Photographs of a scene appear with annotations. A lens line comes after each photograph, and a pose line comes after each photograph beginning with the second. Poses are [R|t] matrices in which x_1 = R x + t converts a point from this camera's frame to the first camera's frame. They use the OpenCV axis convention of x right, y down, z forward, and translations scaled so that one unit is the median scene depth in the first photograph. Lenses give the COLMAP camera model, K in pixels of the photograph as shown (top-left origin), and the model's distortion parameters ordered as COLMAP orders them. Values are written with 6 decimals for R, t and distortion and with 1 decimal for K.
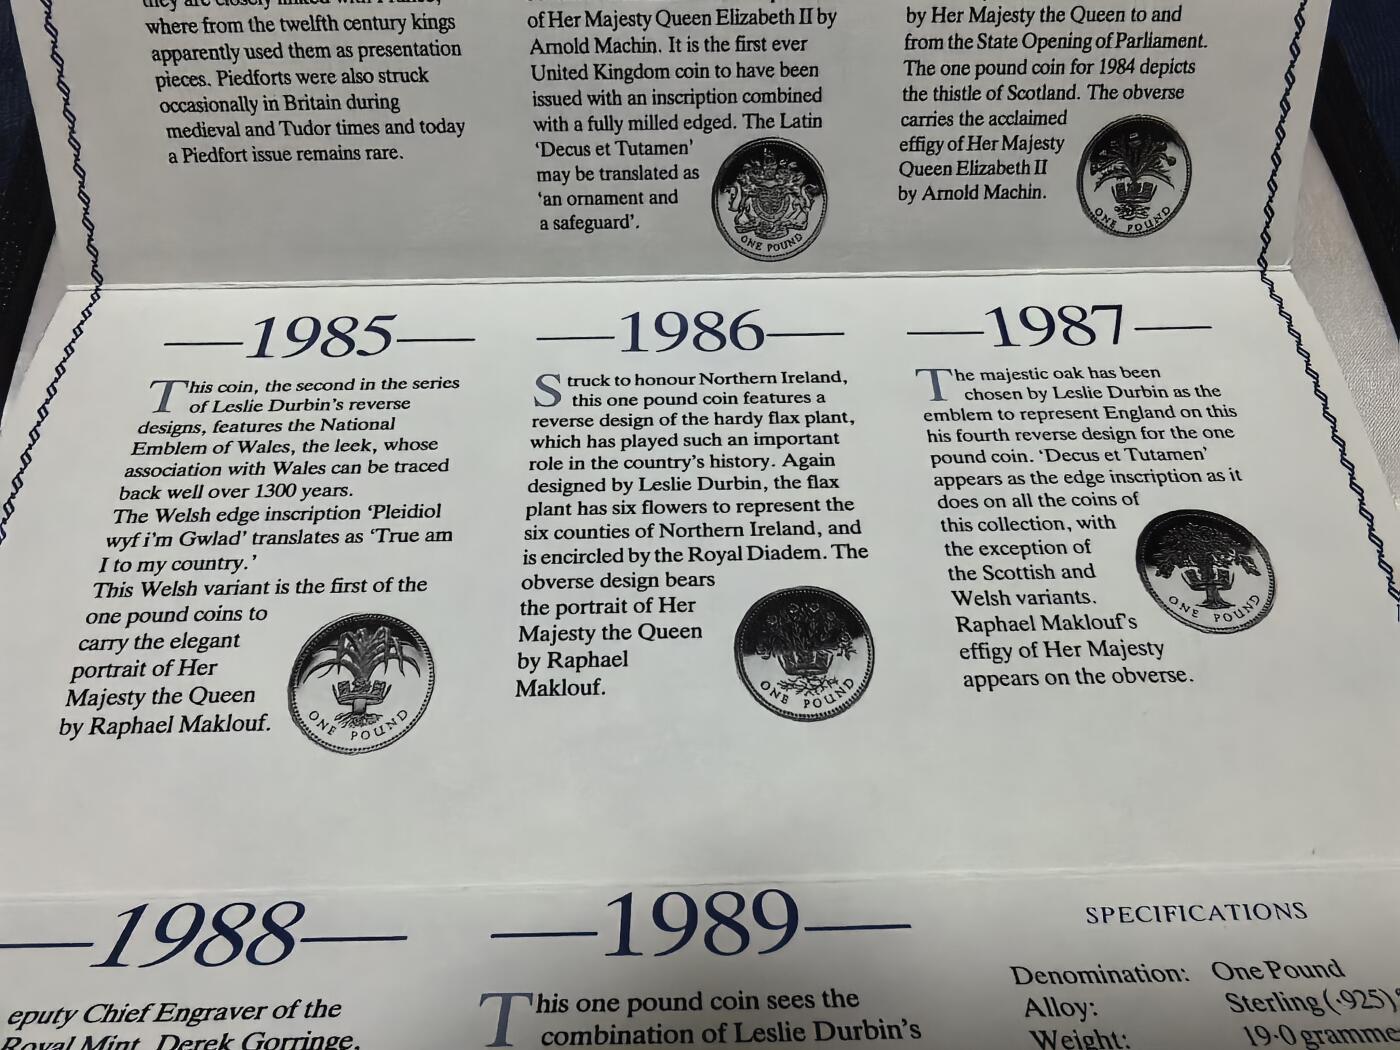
lens RADIAL K [[968.7, 0, 700.0], [0, 968.7, 525.0], [0, 0, 1]] dist [0.002557, -0.015980]
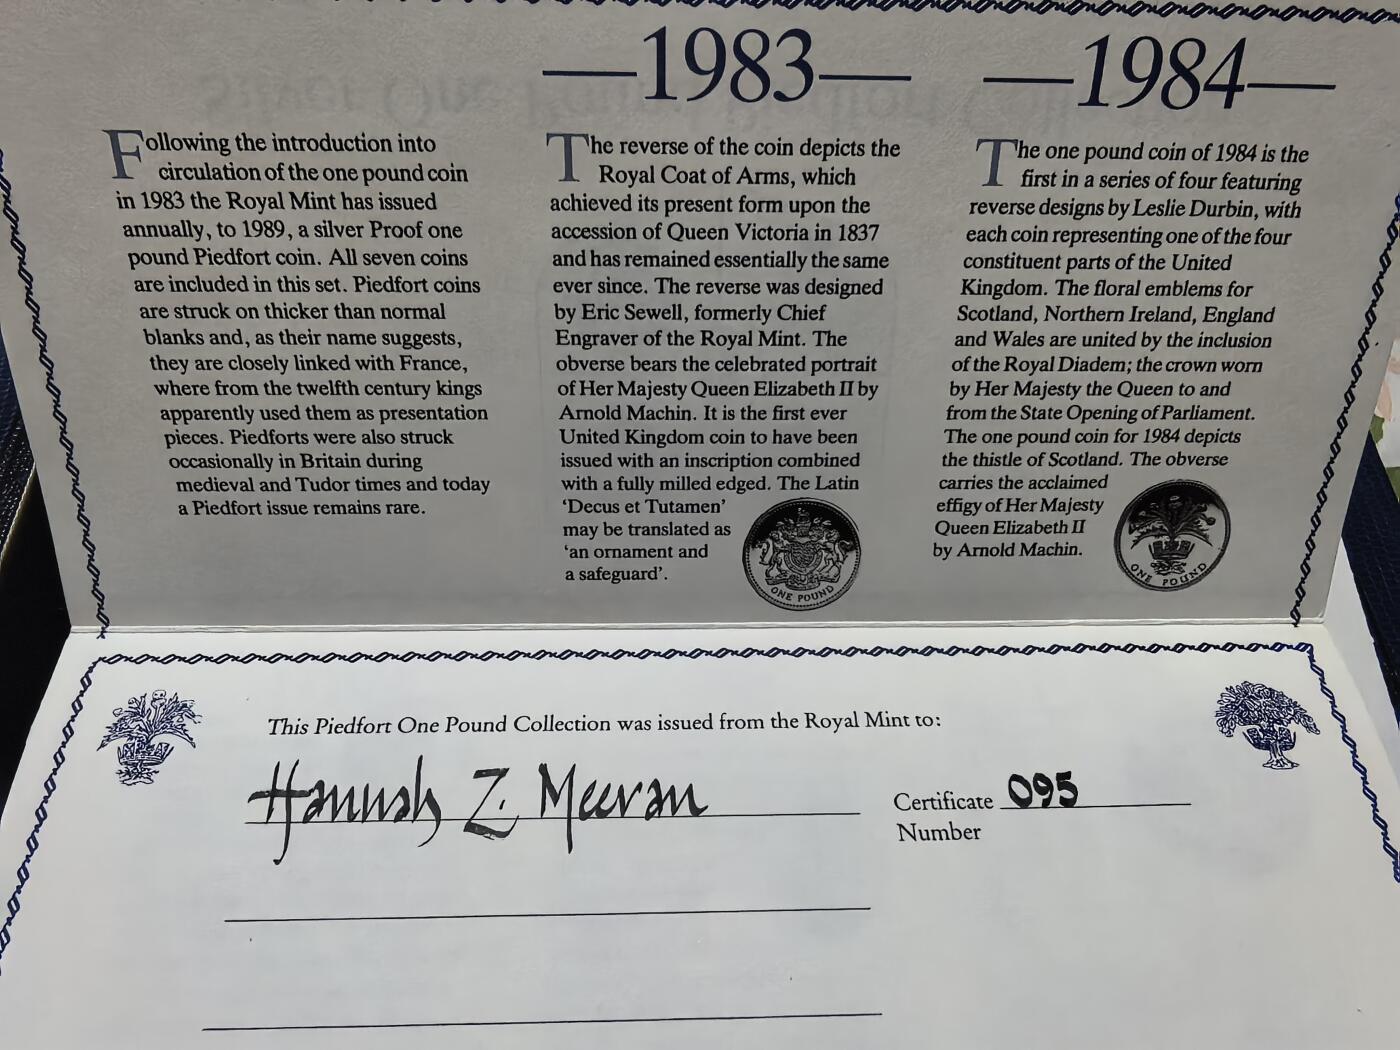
lens RADIAL K [[968.7, 0, 700.0], [0, 968.7, 525.0], [0, 0, 1]] dist [0.002557, -0.015980]
pose [[0.999576, 0.017800, 0.023056, -0.046390], [-0.018812, 0.998834, 0.044467, -0.351395], [-0.022238, -0.044882, 0.998745, 0.025316]]
